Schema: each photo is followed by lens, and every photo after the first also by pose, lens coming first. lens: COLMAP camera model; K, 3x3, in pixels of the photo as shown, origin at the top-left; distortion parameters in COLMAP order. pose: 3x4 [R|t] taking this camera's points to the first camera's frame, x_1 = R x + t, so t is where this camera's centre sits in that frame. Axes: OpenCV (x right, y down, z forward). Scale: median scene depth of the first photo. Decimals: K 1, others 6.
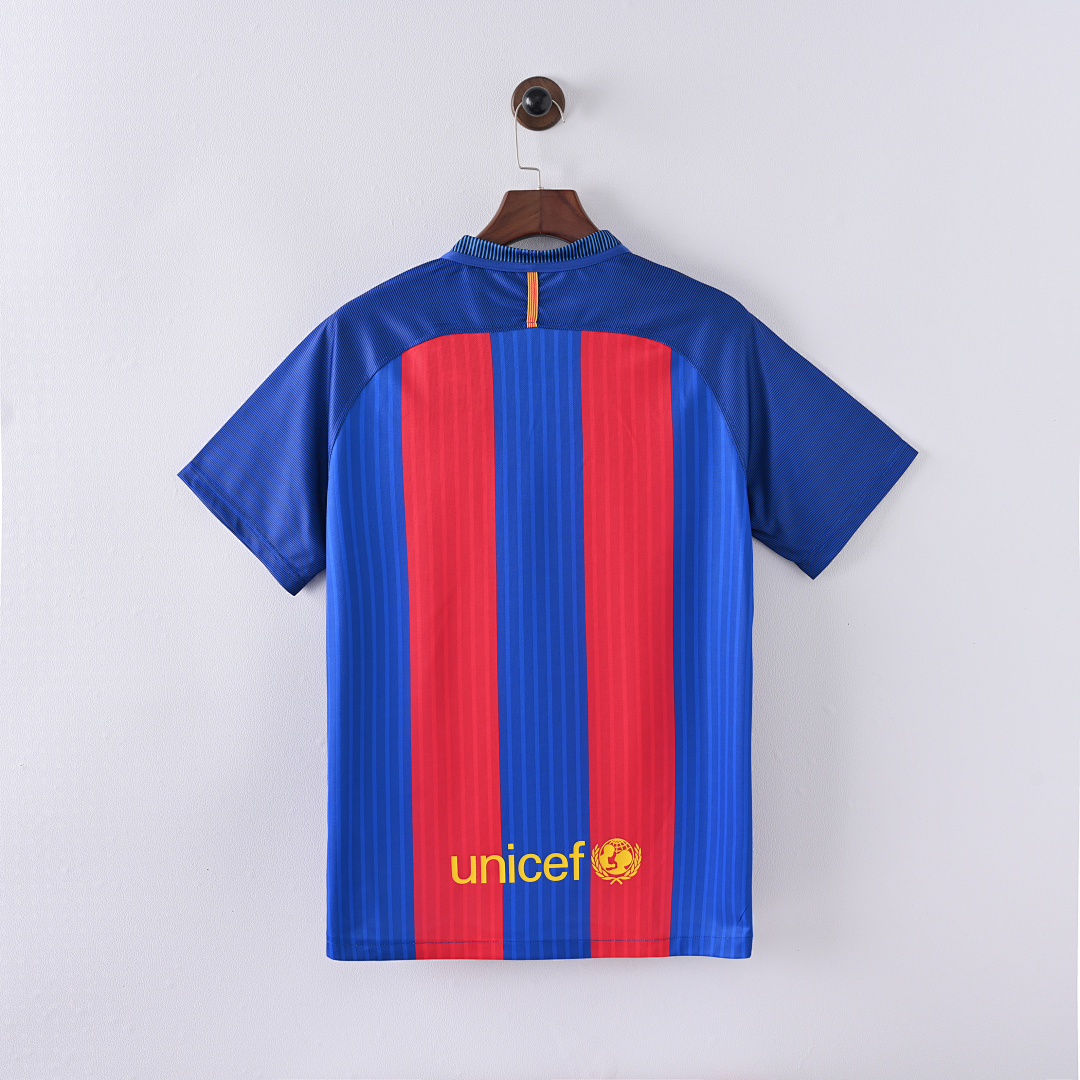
lens RADIAL K [[2453.4, 0, 539.2], [0, 2453.4, 539.8], [0, 0, 1]] dist [0.012078, 0.000000]
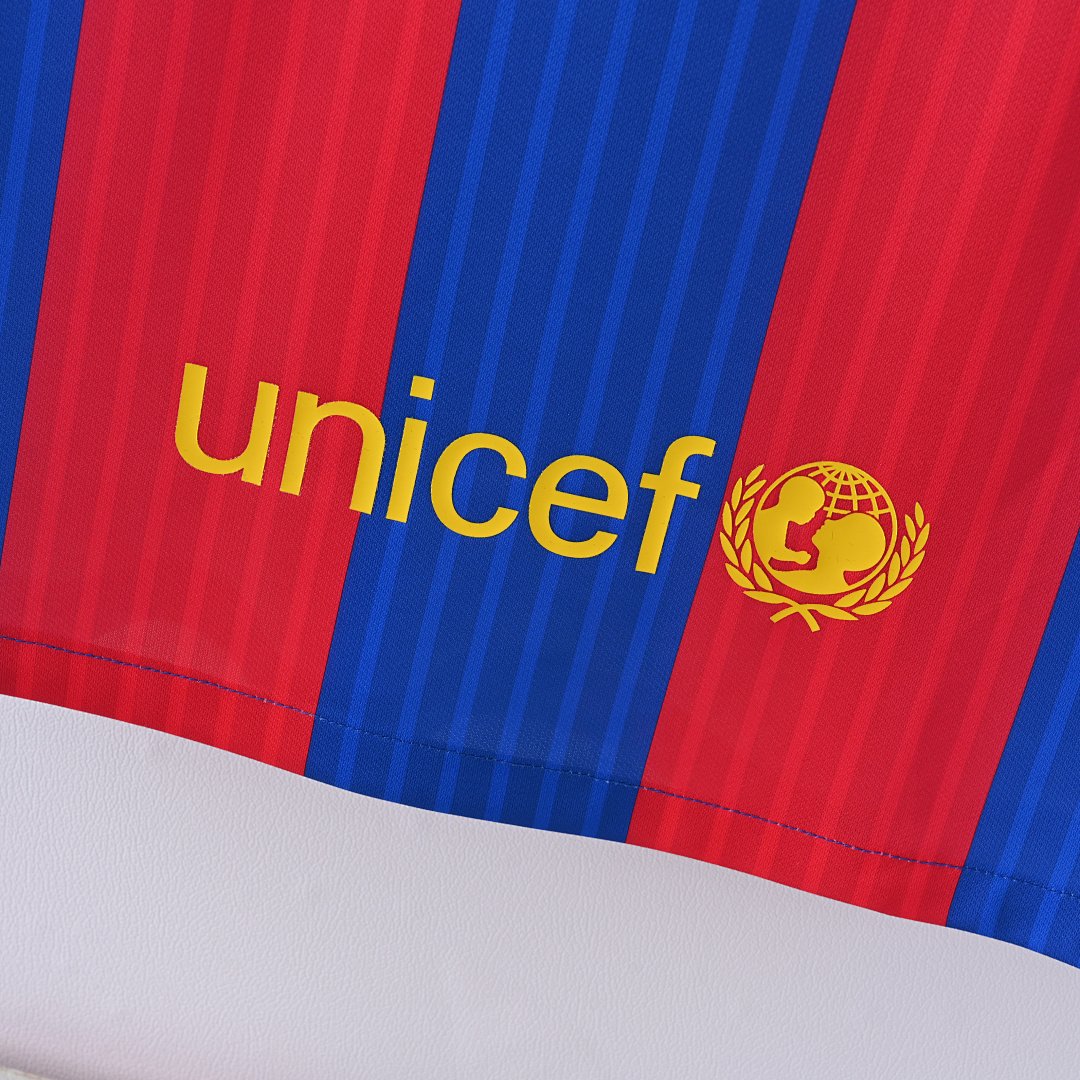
lens RADIAL K [[2453.4, 0, 536.4], [0, 2453.4, 533.5], [0, 0, 1]] dist [0.012078, 0.000000]
pose [[0.972807, 0.218144, 0.077837, -0.016543], [-0.231615, 0.916586, 0.325922, 0.054300], [-0.000246, -0.335088, 0.942187, 0.760484]]
